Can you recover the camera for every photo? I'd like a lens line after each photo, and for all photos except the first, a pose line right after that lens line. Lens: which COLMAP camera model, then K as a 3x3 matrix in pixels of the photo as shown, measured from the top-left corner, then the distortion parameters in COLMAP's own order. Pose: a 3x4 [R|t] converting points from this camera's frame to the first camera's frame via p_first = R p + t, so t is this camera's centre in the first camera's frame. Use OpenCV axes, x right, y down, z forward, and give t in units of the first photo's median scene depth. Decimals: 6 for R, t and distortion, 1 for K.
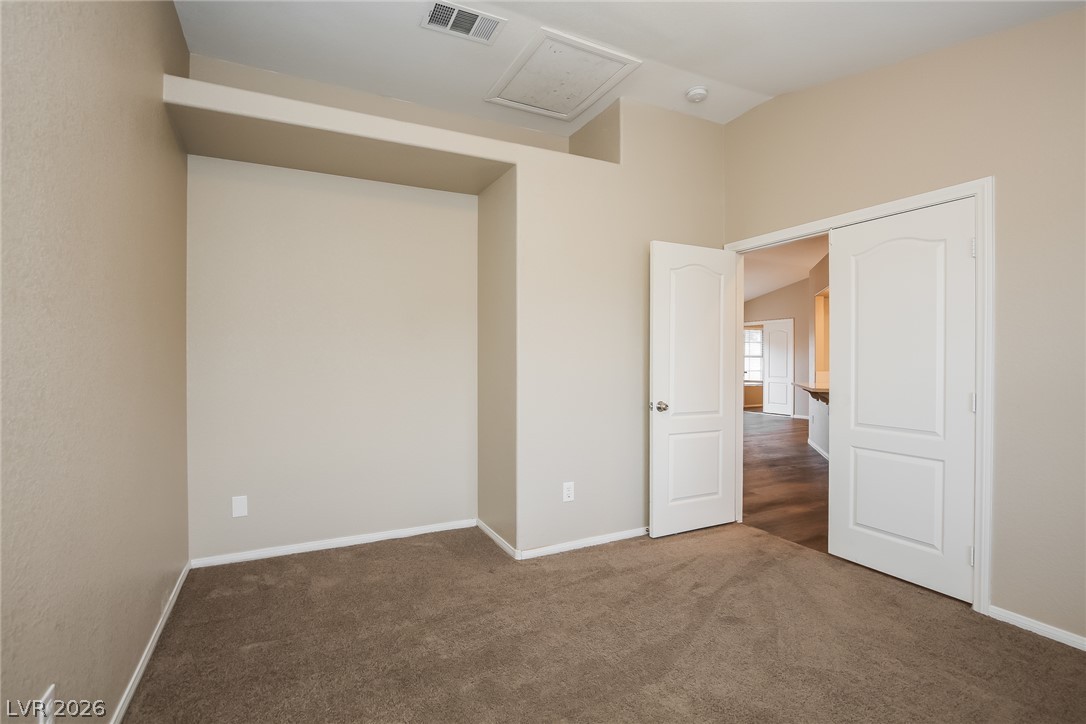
lens RADIAL K [[496.5, 0, 552.4], [0, 496.5, 362.5], [0, 0, 1]] dist [-0.003182, 0.001113]
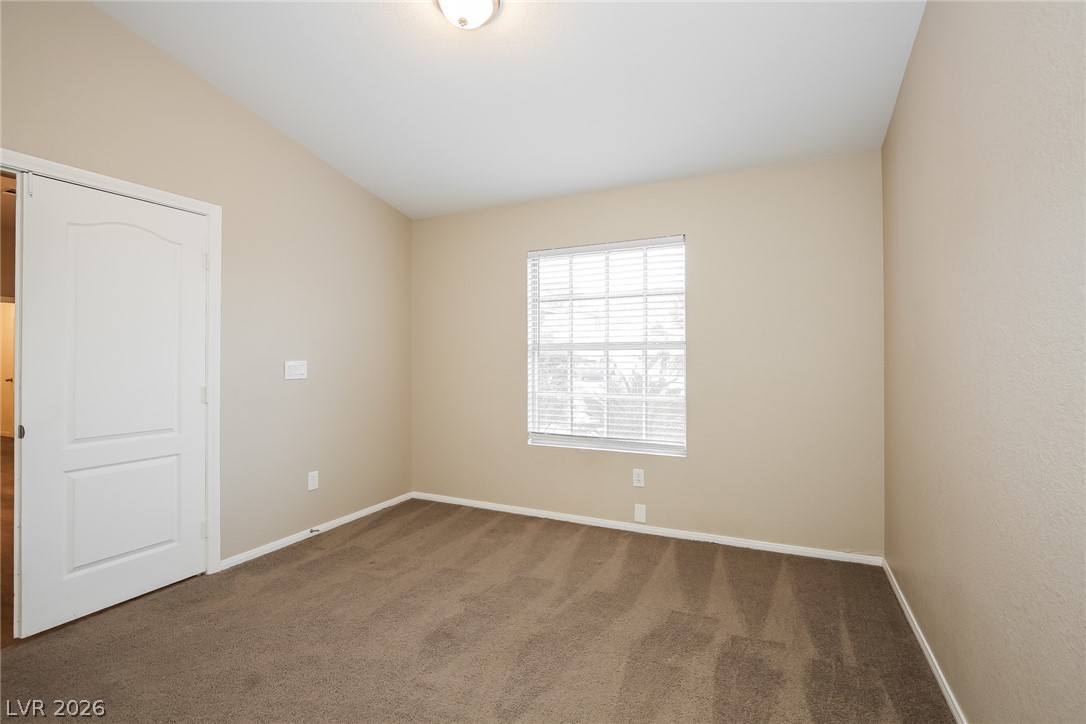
lens RADIAL K [[496.5, 0, 552.4], [0, 496.5, 362.5], [0, 0, 1]] dist [-0.003182, 0.001113]
pose [[-0.590308, -0.006034, 0.807156, -0.548240], [0.007662, 0.999885, 0.013078, -0.004533], [-0.807142, 0.013905, -0.590194, 1.021617]]
